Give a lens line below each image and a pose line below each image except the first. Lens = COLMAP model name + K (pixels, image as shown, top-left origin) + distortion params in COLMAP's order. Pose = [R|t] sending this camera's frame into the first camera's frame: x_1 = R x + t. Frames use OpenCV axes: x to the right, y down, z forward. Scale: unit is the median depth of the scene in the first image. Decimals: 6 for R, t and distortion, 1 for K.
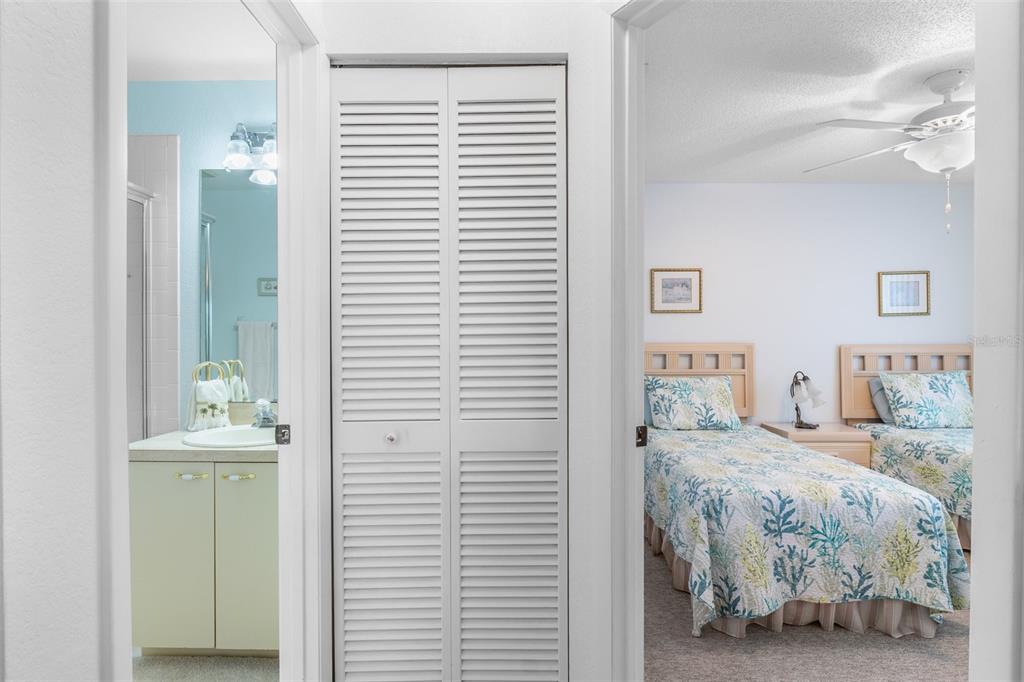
lens RADIAL K [[543.6, 0, 517.6], [0, 543.6, 337.5], [0, 0, 1]] dist [-0.005622, -0.001987]
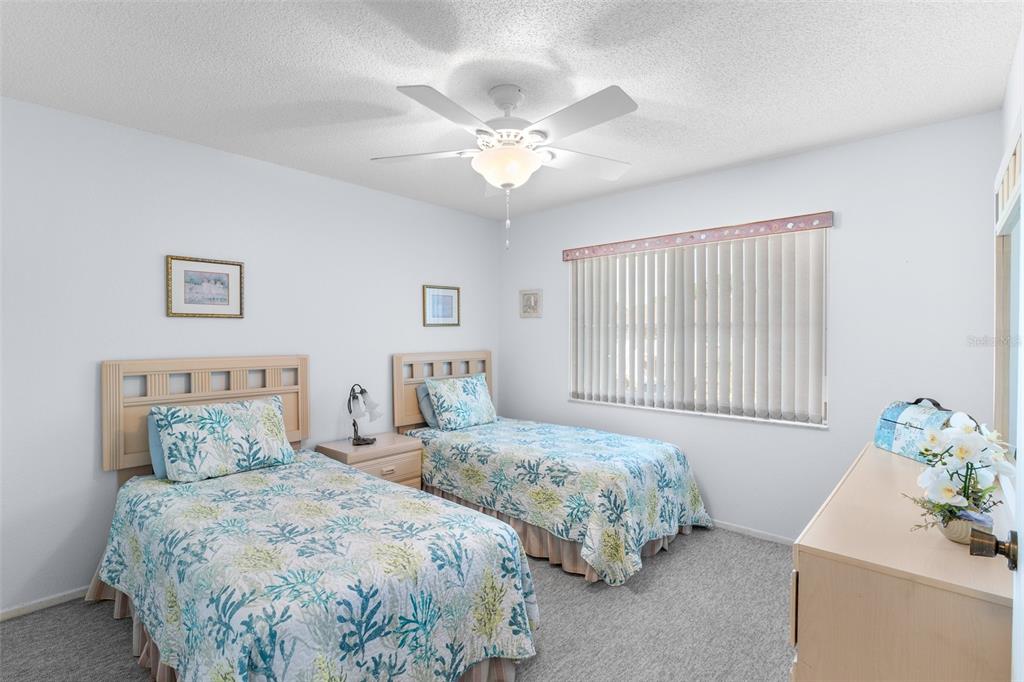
lens RADIAL K [[480.0, 0, 512.0], [0, 480.0, 341.0], [0, 0, 1]] dist [-0.003655, -0.001315]
pose [[0.674263, -0.005025, 0.738475, 0.092213], [-0.000246, 0.999975, 0.007029, -0.018632], [-0.738492, -0.004920, 0.674245, 0.253377]]
